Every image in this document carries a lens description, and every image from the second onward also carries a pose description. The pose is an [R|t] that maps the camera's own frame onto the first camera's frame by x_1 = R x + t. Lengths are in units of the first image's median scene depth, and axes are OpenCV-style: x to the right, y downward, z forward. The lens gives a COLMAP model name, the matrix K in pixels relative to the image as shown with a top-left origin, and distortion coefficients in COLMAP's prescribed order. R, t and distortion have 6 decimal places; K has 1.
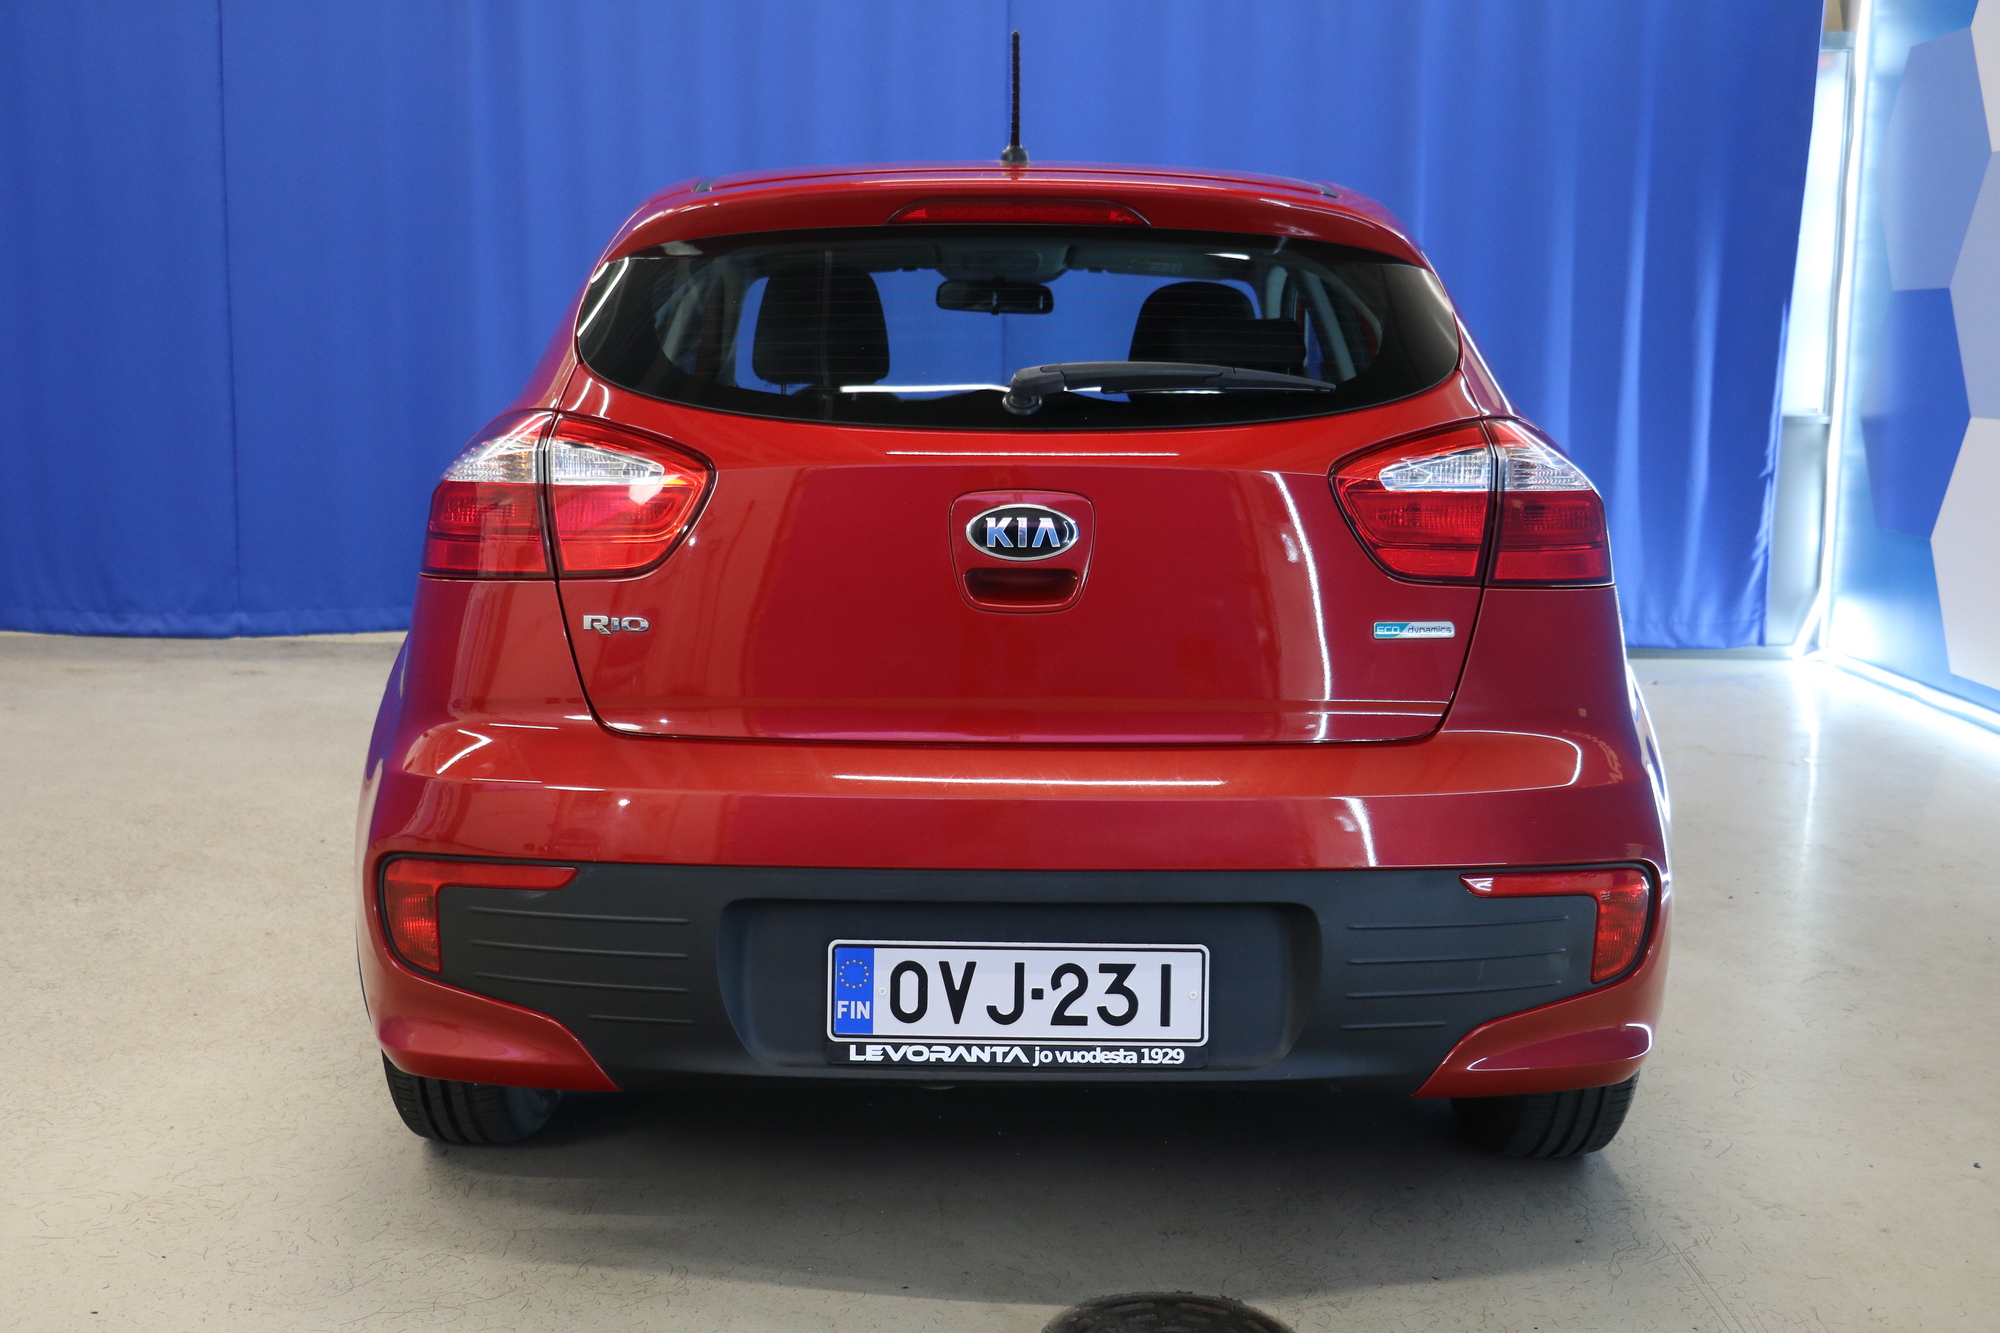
lens RADIAL K [[2293.2, 0, 1000.0], [0, 2293.2, 666.5], [0, 0, 1]] dist [-0.054074, -0.005670]
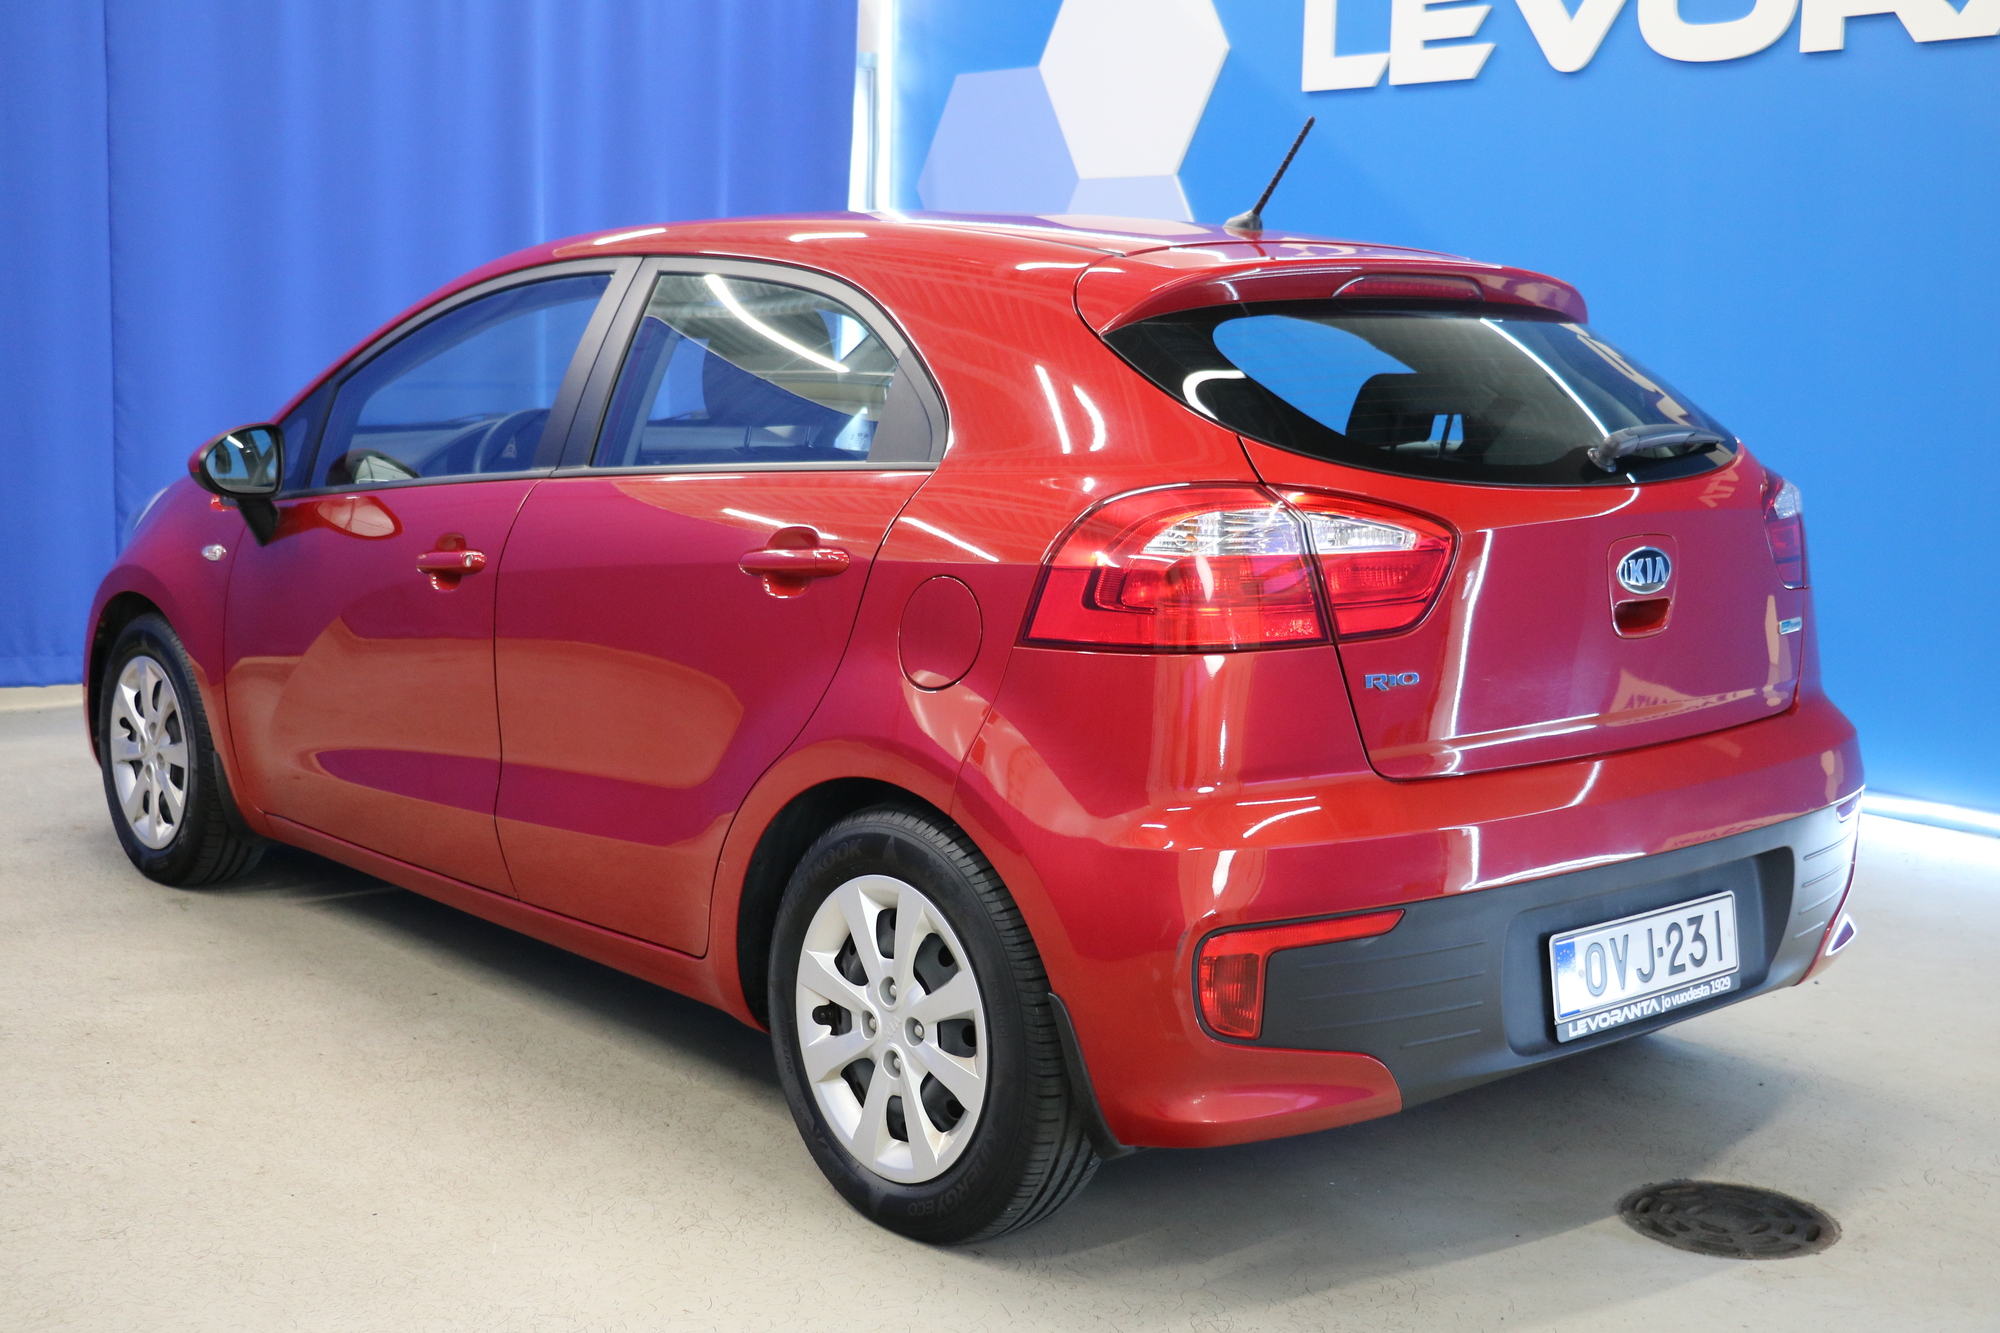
lens RADIAL K [[2400.7, 0, 1000.0], [0, 2400.7, 666.5], [0, 0, 1]] dist [-0.026815, -0.026365]
pose [[0.758478, -0.092894, 0.645044, -1.043030], [0.089254, 0.995269, 0.038380, -0.085410], [-0.645557, 0.028463, 0.763181, 0.259792]]
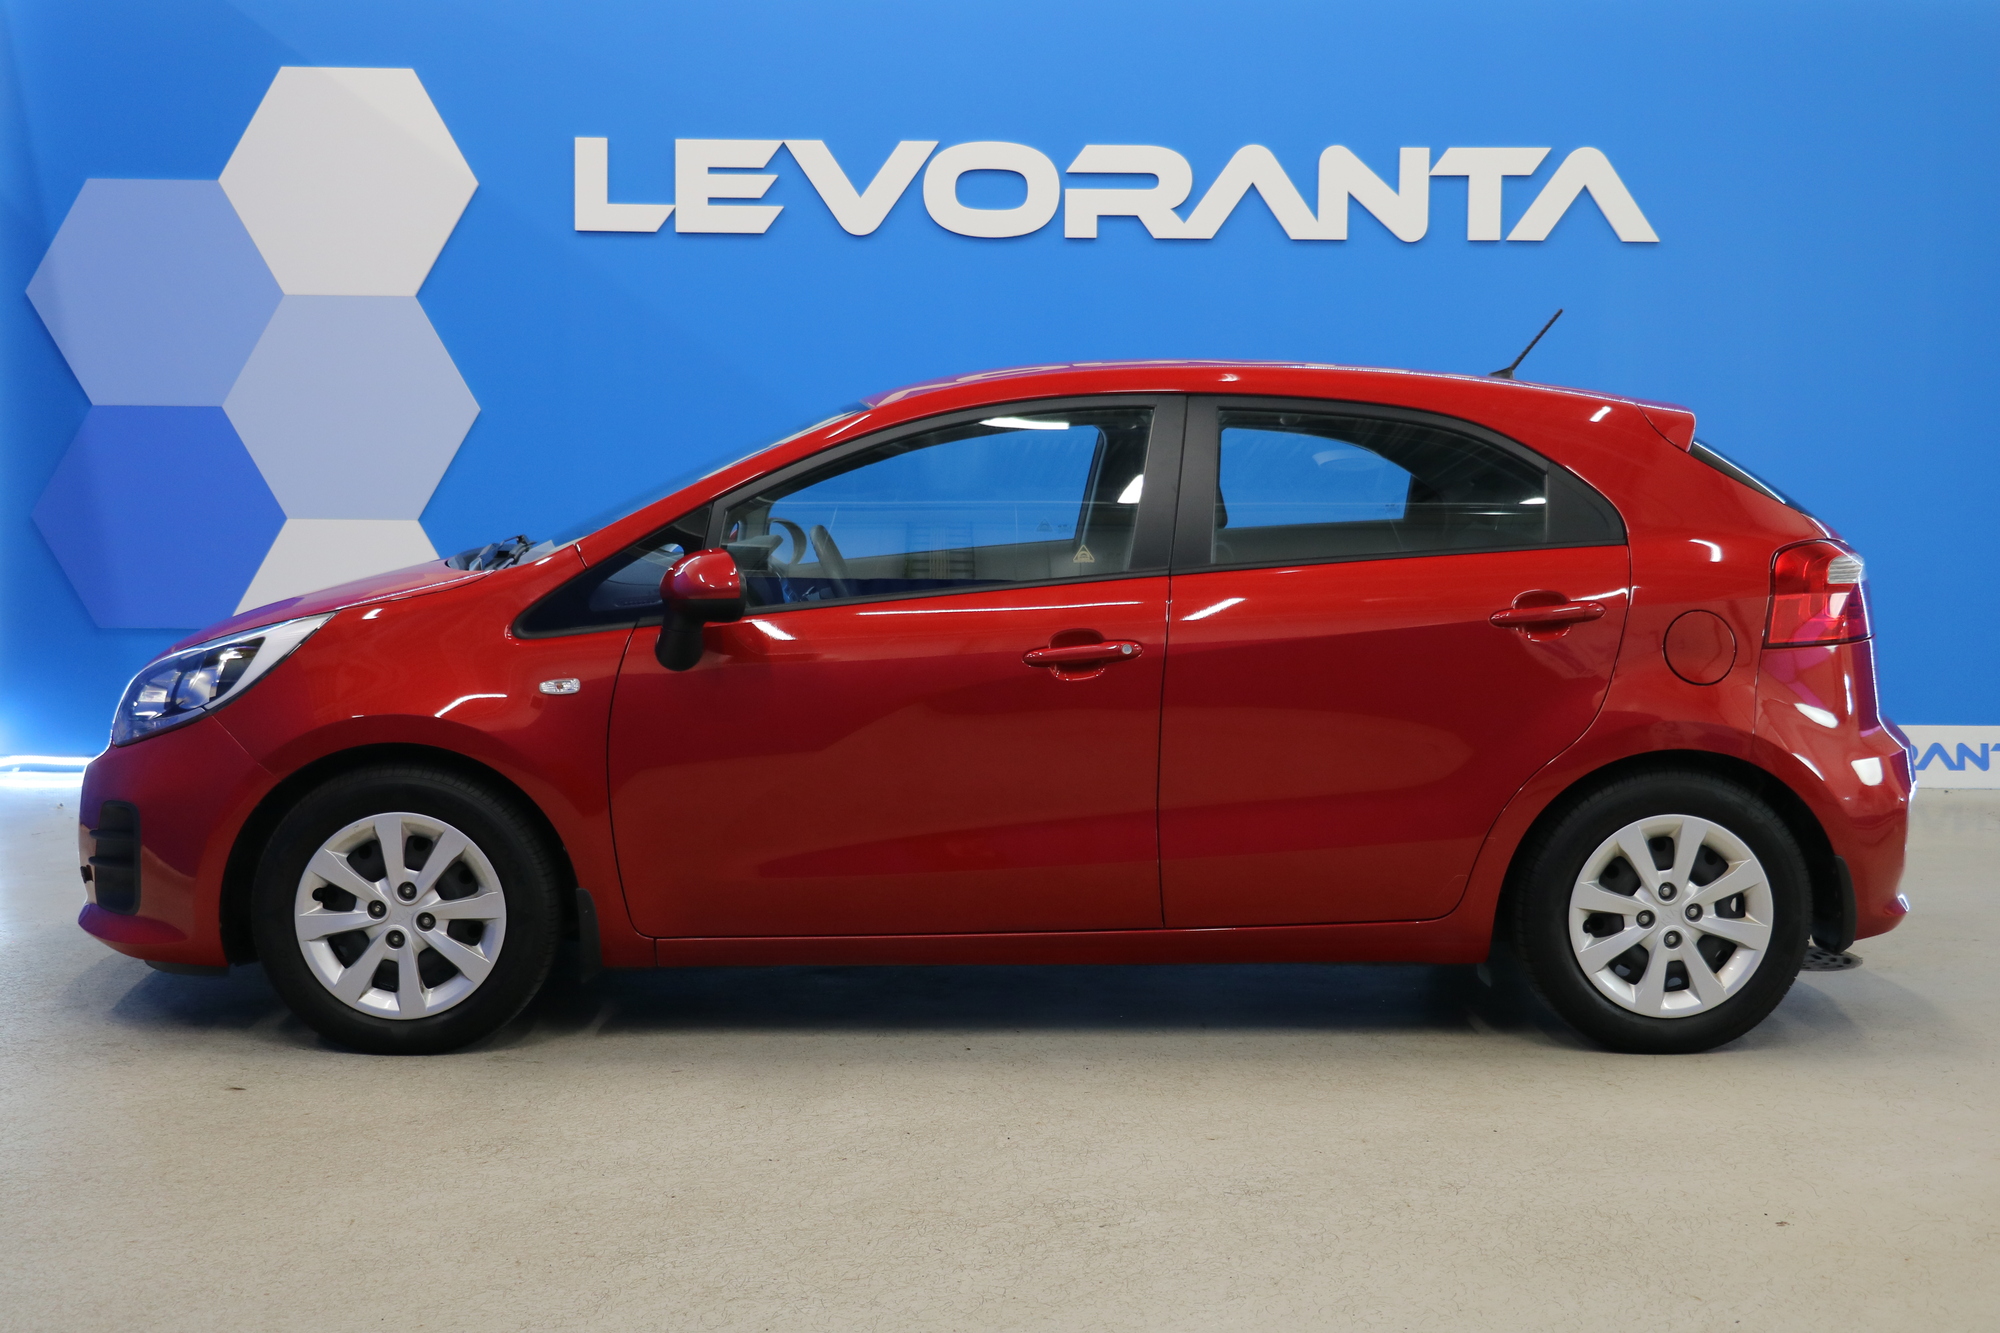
lens RADIAL K [[2283.0, 0, 997.6], [0, 2283.0, 538.6], [0, 0, 1]] dist [-0.001481, -0.289752]
pose [[-0.017840, -0.056897, 0.998221, -2.033513], [0.133385, 0.989320, 0.058774, -0.318995], [-0.990904, 0.134196, -0.010060, 1.734600]]
